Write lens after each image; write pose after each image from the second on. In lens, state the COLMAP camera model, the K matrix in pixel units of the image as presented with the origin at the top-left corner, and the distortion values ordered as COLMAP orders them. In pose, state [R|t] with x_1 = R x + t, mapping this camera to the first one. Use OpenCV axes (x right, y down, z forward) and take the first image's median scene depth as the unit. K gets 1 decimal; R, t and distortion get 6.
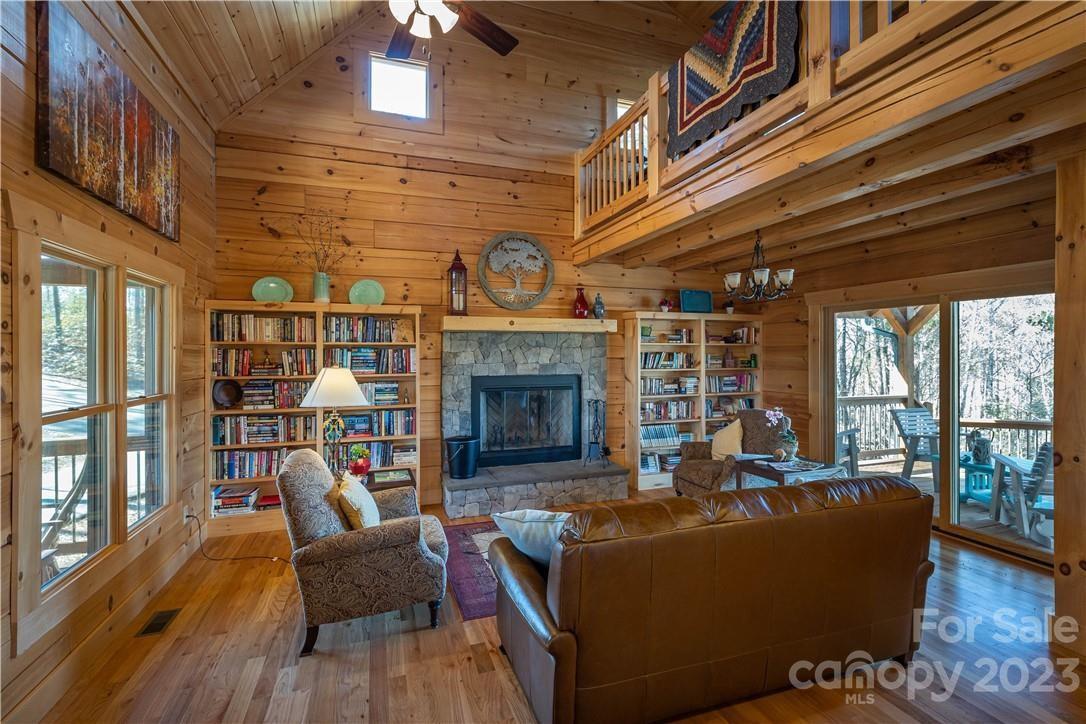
lens RADIAL K [[486.4, 0, 542.3], [0, 486.4, 359.7], [0, 0, 1]] dist [-0.002193, -0.000145]
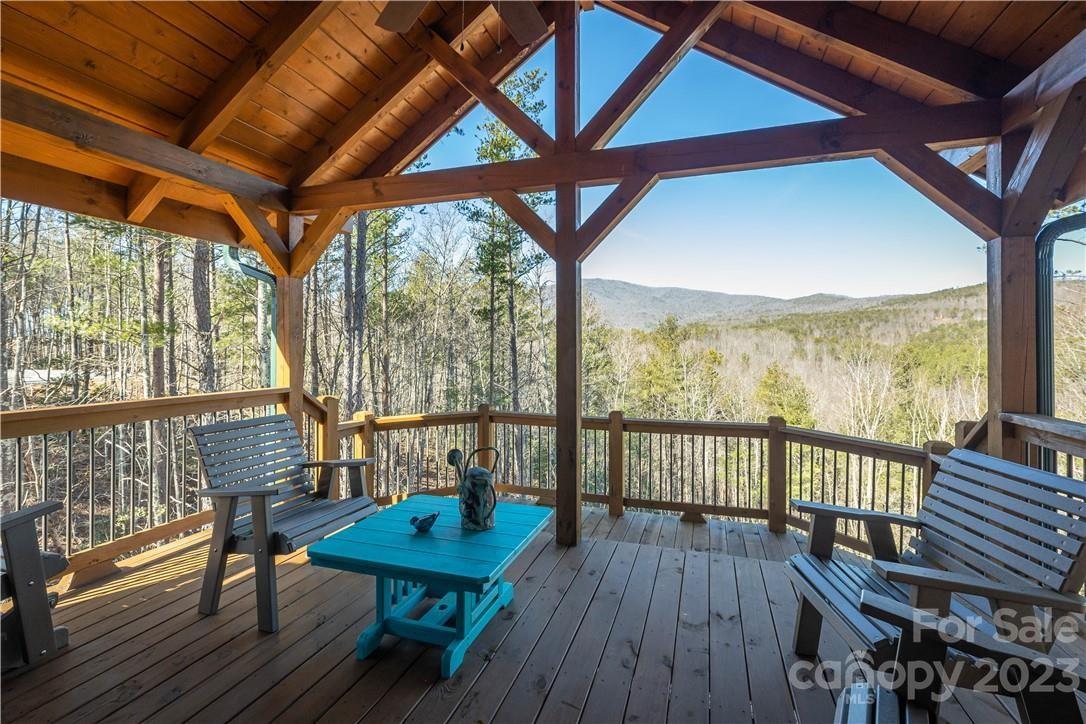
lens RADIAL K [[486.4, 0, 544.1], [0, 486.4, 358.2], [0, 0, 1]] dist [-0.002193, -0.000145]
pose [[0.617146, 0.000026, 0.786849, 0.616855], [-0.002936, 0.999993, 0.002270, 0.045928], [-0.786843, -0.003711, 0.617141, 0.531411]]
